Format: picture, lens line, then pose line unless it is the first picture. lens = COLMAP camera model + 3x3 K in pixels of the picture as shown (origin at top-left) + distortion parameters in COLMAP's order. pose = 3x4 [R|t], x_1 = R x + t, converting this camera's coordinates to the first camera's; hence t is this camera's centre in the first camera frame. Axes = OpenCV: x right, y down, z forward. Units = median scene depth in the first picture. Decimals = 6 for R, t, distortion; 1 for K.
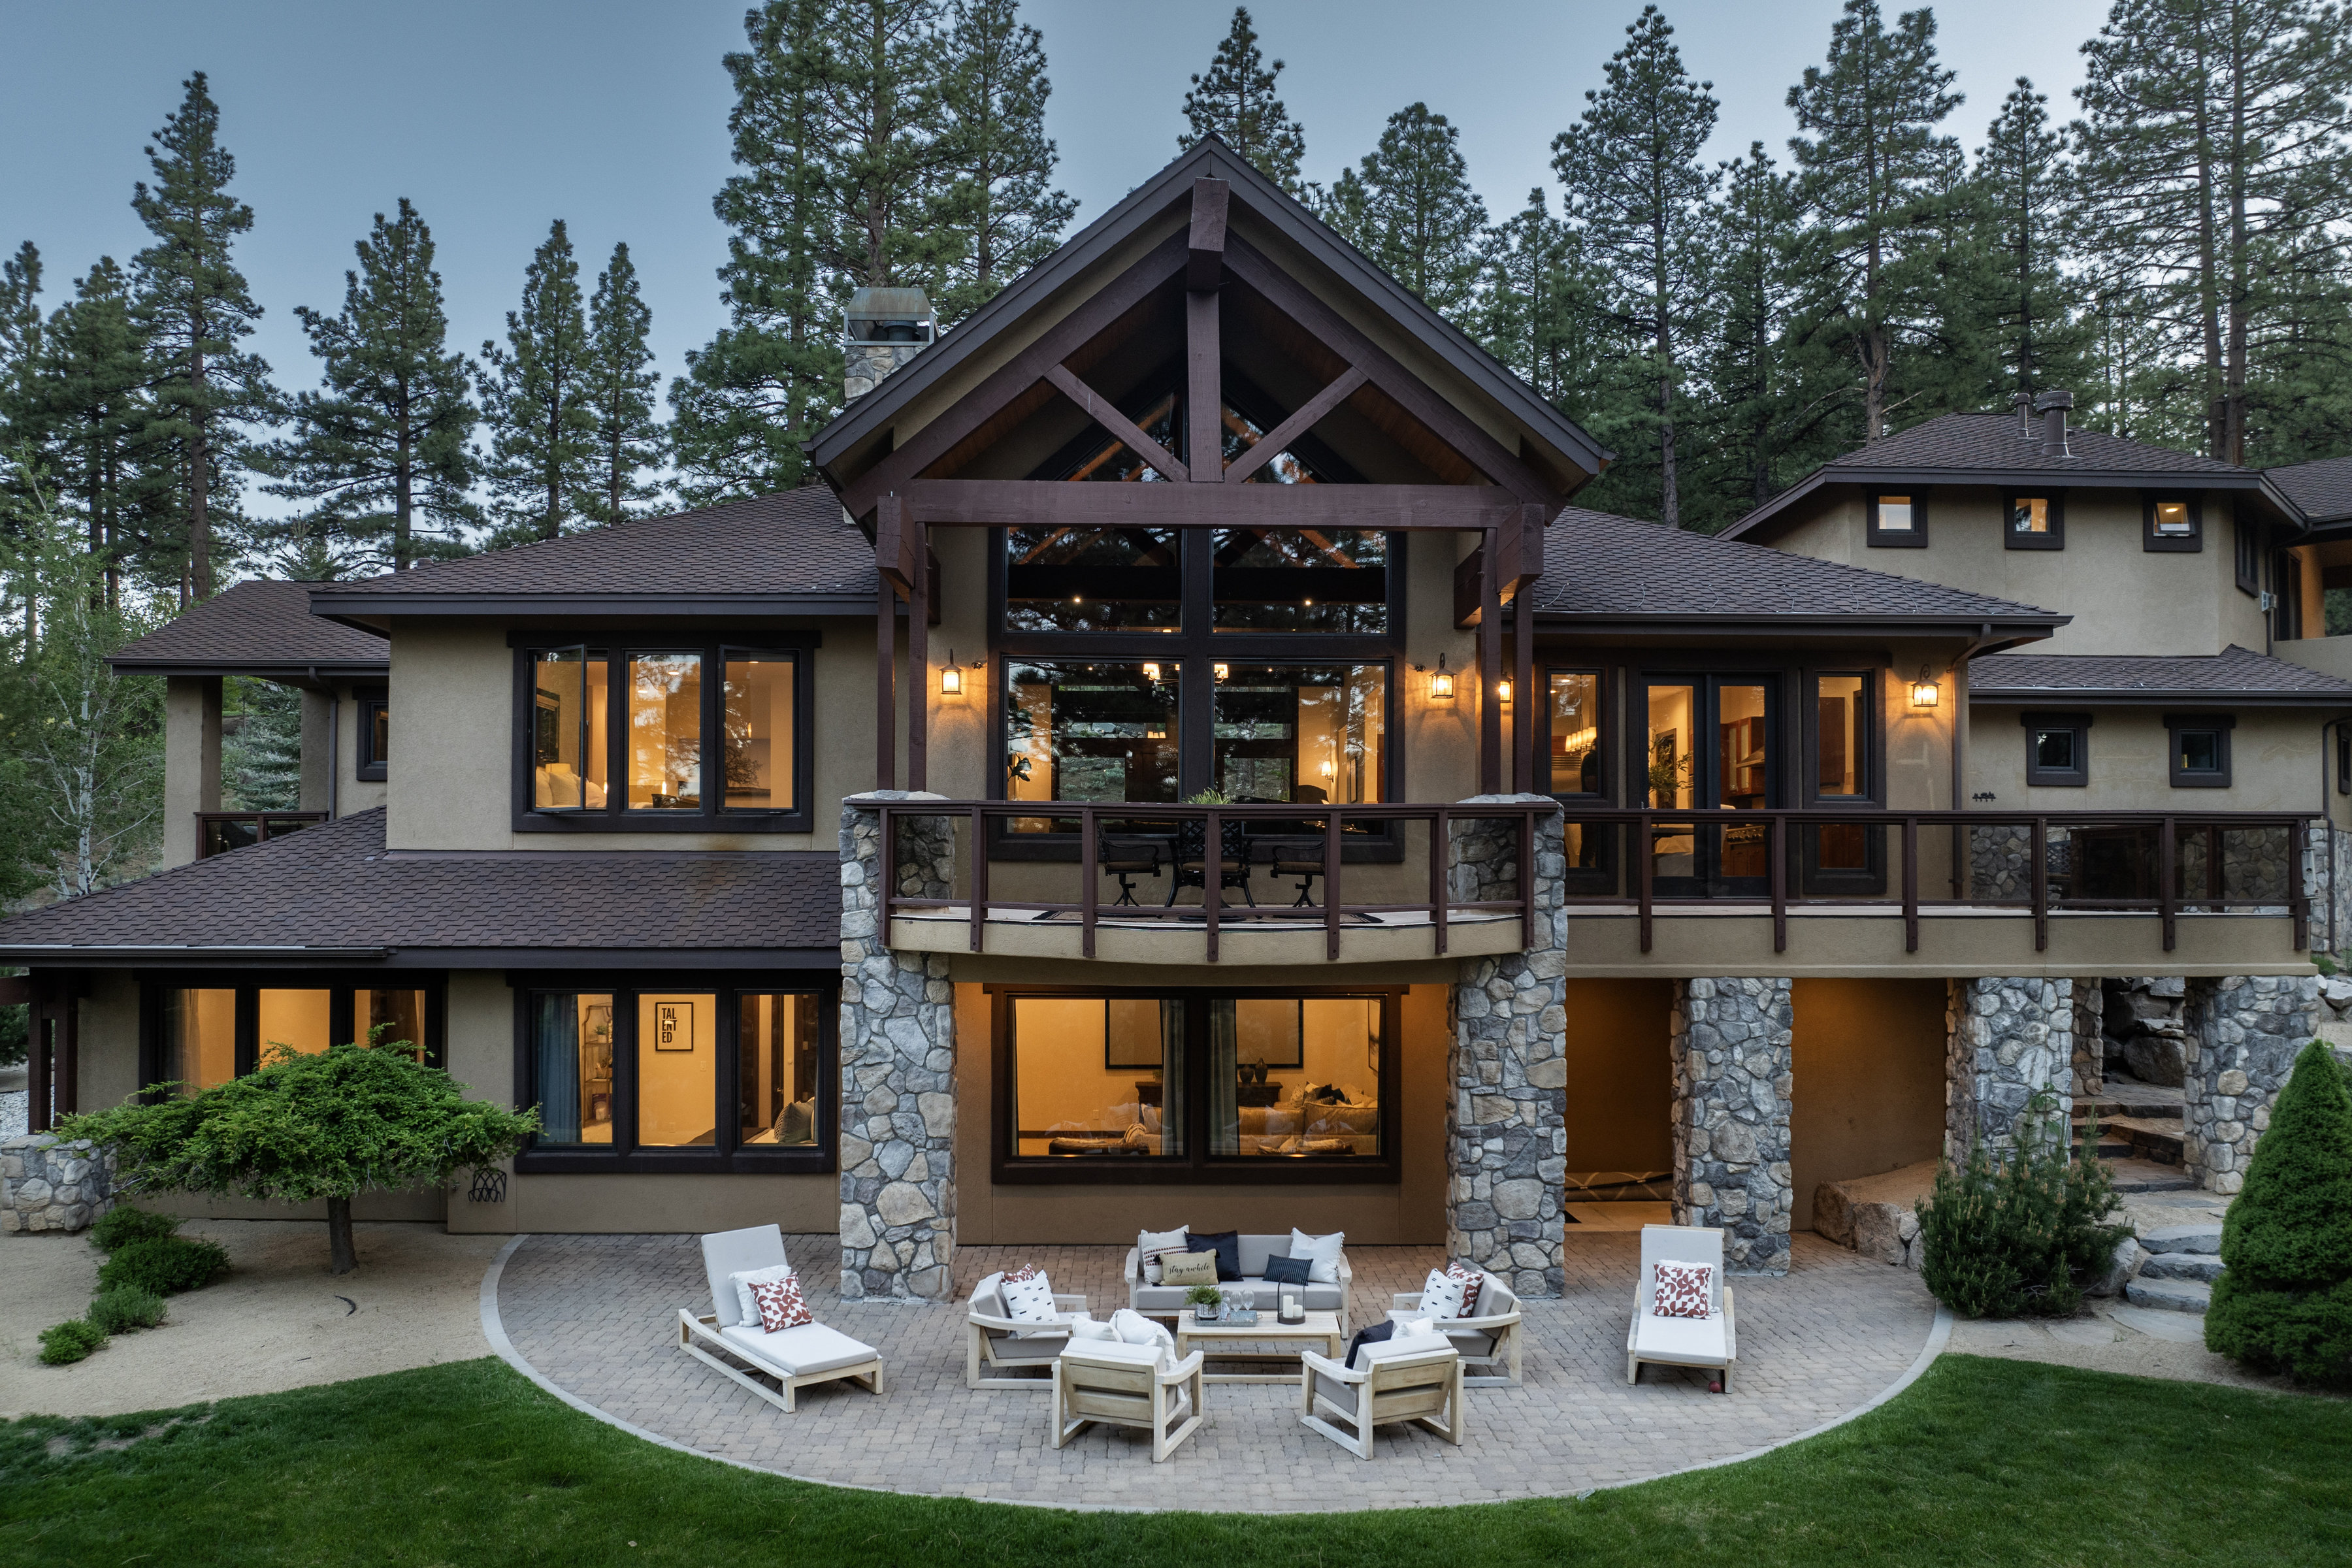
lens RADIAL K [[1637.7, 0, 1171.3], [0, 1637.7, 858.0], [0, 0, 1]] dist [-0.053501, 0.031193]
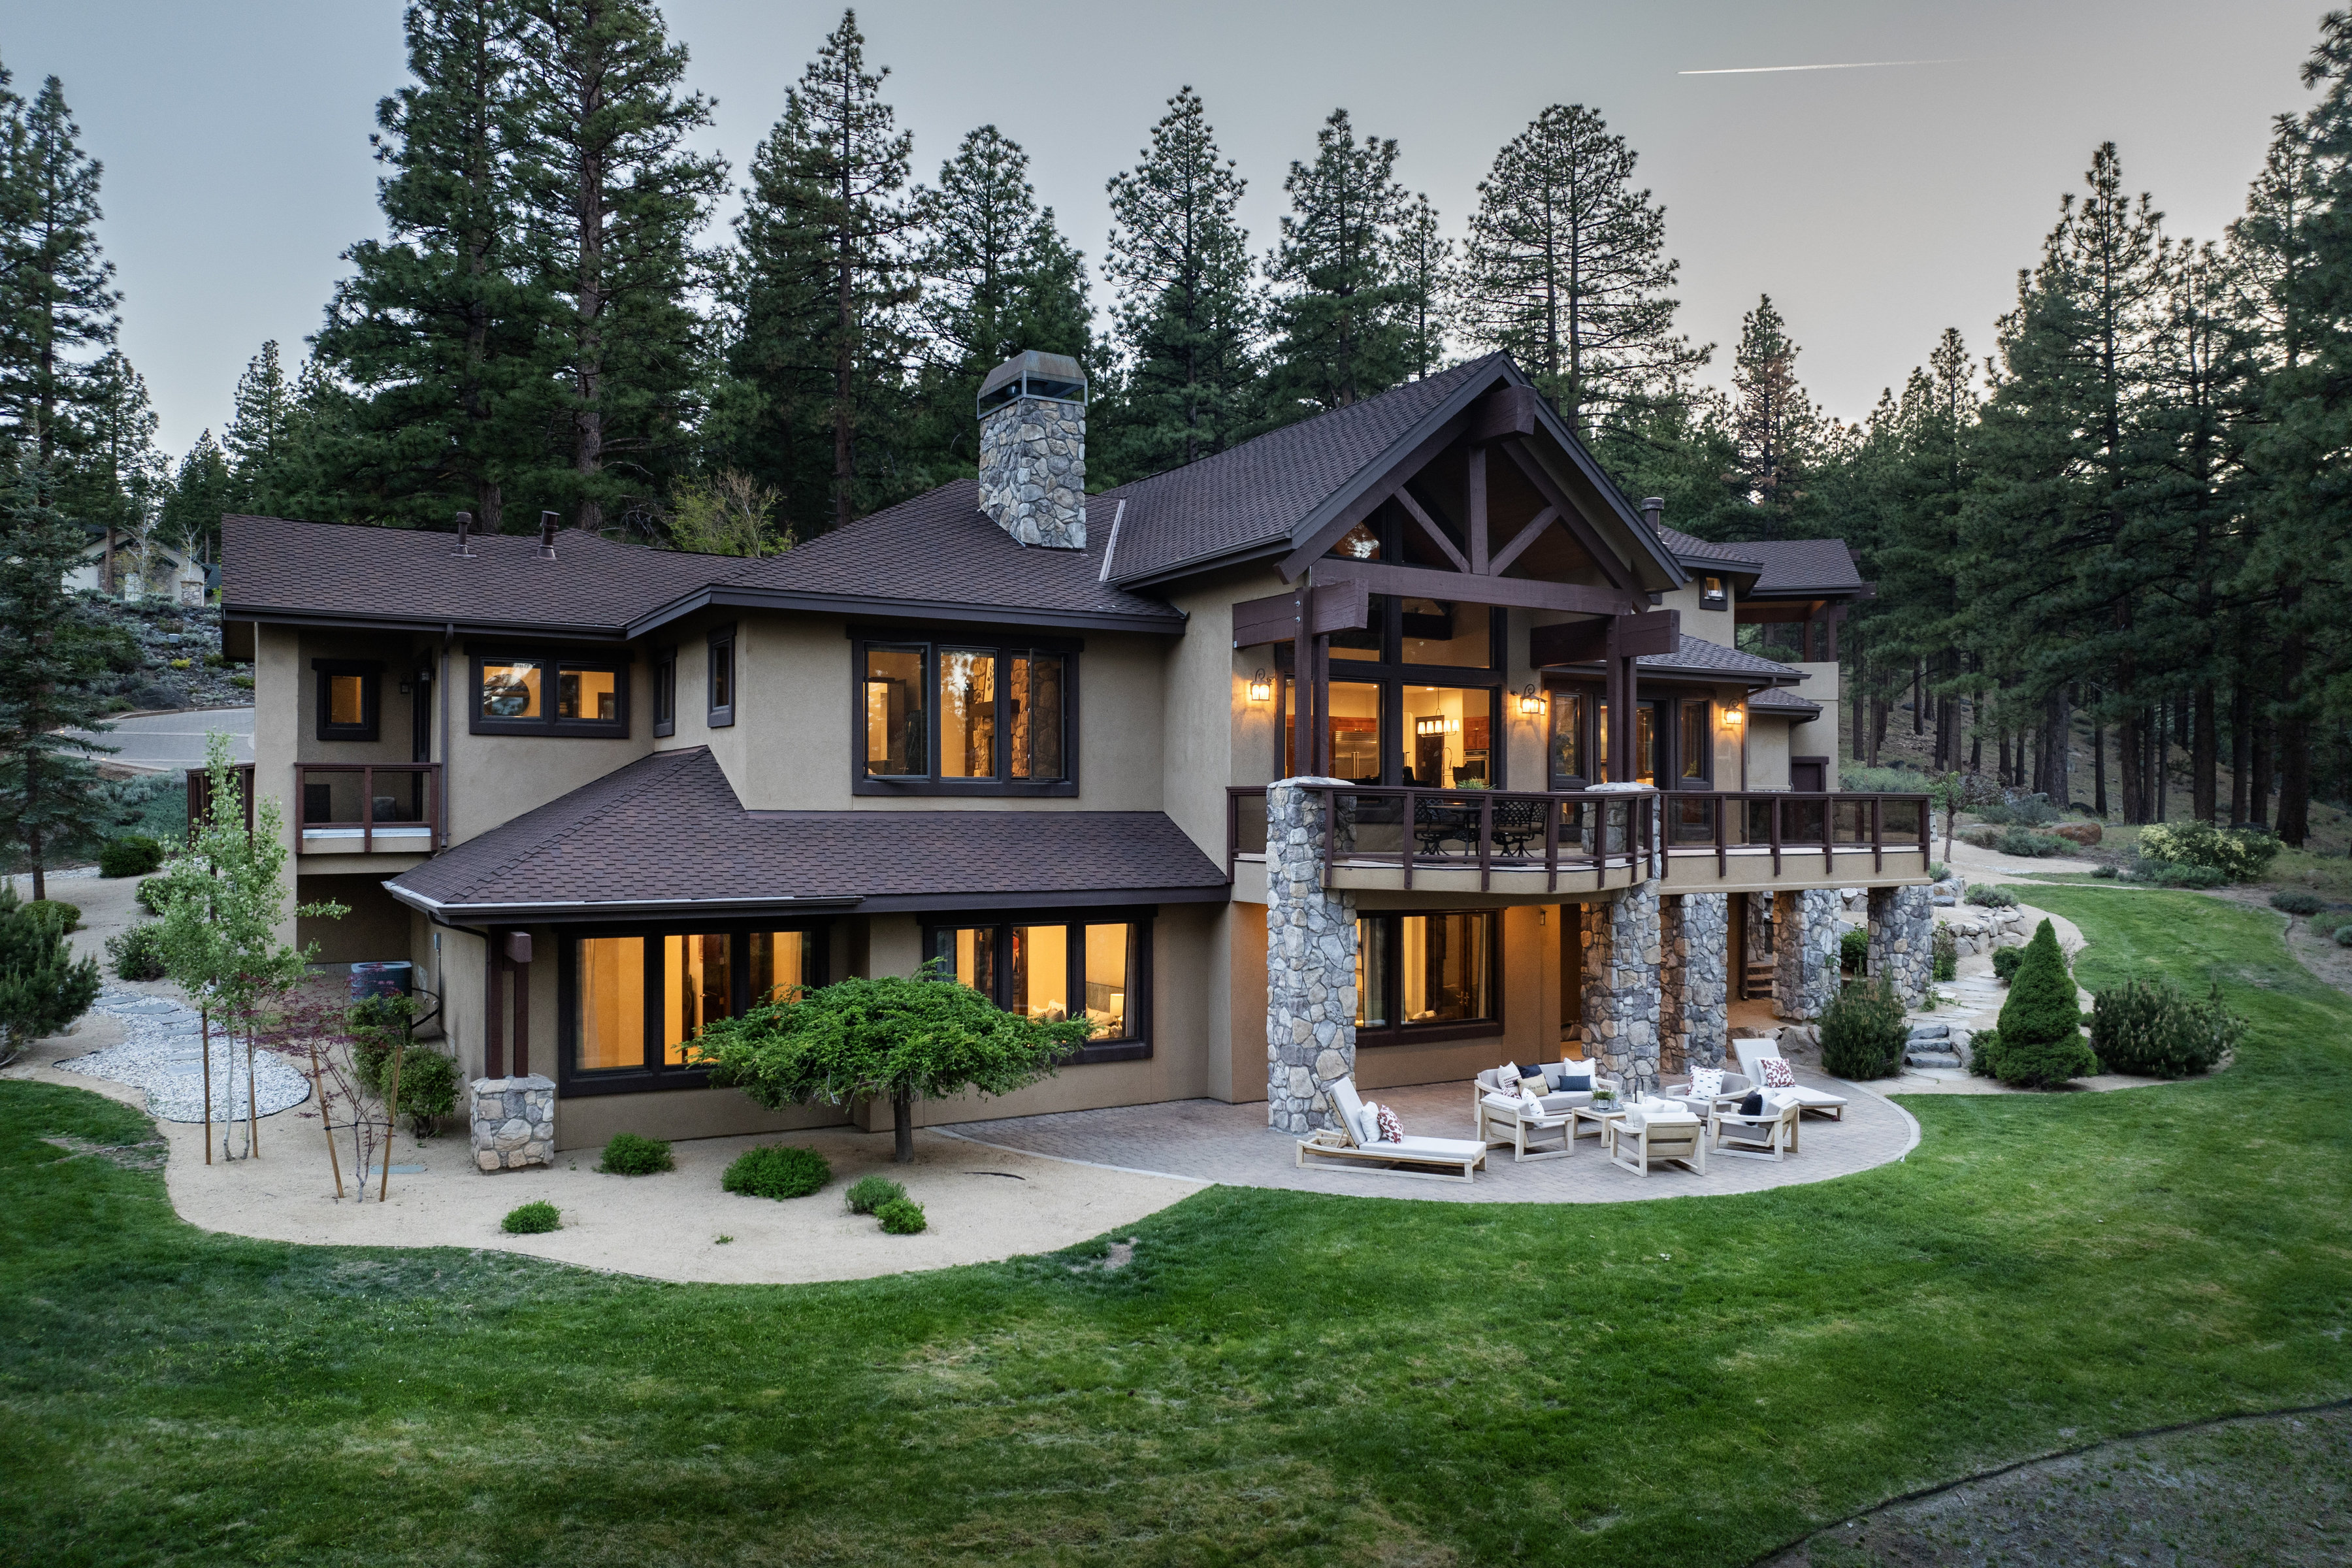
lens RADIAL K [[1627.2, 0, 1176.0], [0, 1627.2, 784.0], [0, 0, 1]] dist [-0.030052, -0.002460]
pose [[0.876429, 0.007837, 0.481467, -0.900356], [-0.010234, 0.999945, 0.002353, -0.035013], [-0.481422, -0.006990, 0.876461, -0.176963]]
